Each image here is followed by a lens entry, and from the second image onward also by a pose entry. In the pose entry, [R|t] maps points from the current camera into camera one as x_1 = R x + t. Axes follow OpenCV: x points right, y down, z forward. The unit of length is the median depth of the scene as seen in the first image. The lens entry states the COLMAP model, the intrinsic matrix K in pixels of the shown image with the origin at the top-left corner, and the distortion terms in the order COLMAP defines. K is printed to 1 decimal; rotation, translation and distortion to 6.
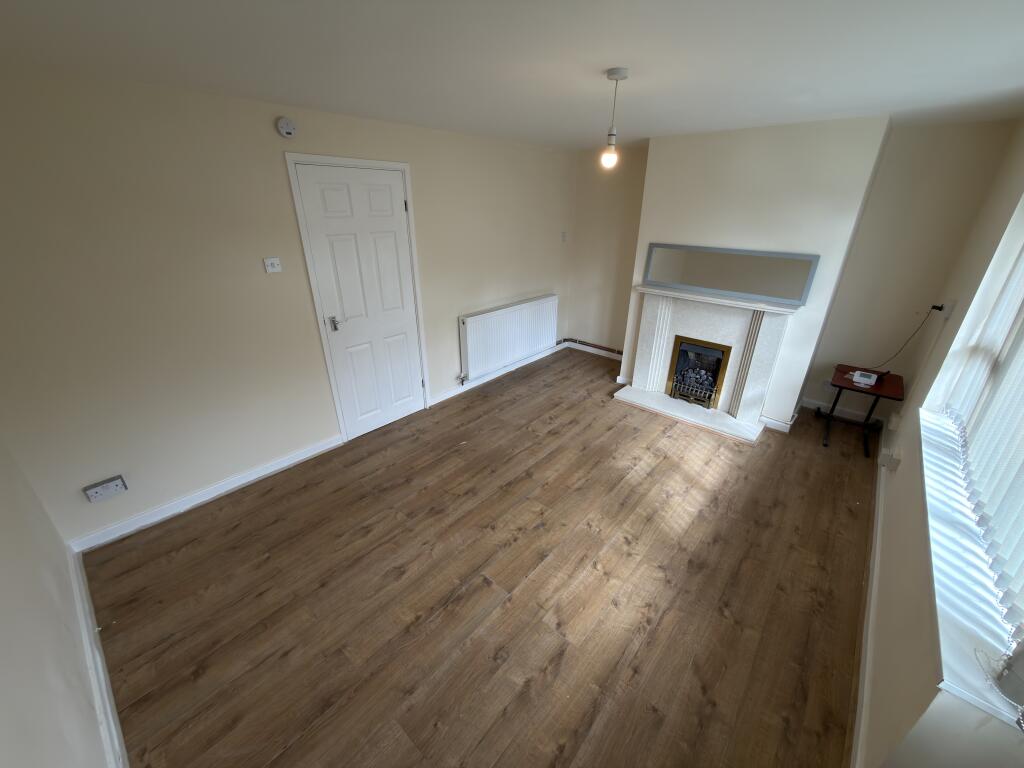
lens RADIAL K [[407.5, 0, 512.0], [0, 407.5, 384.0], [0, 0, 1]] dist [-0.000965, 0.000031]
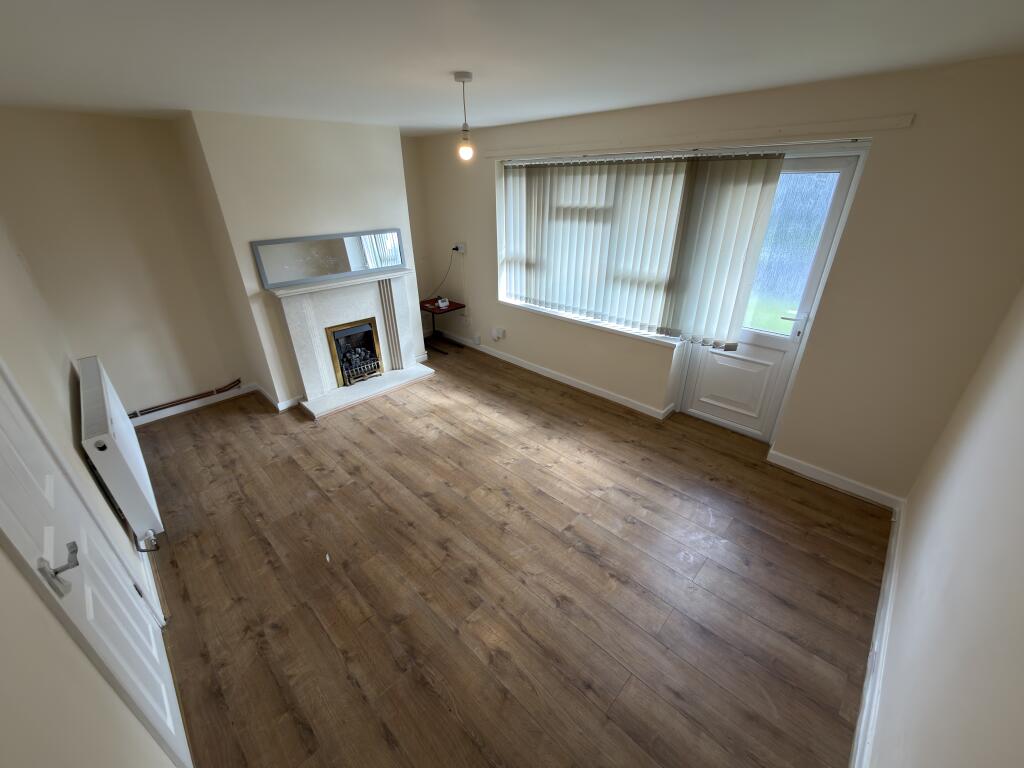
lens RADIAL K [[407.5, 0, 512.0], [0, 407.5, 384.0], [0, 0, 1]] dist [-0.000965, 0.000031]
pose [[0.058489, -0.447308, 0.892465, -0.698678], [0.423395, 0.820723, 0.383603, -0.269442], [-0.904055, 0.355429, 0.237391, 0.562842]]
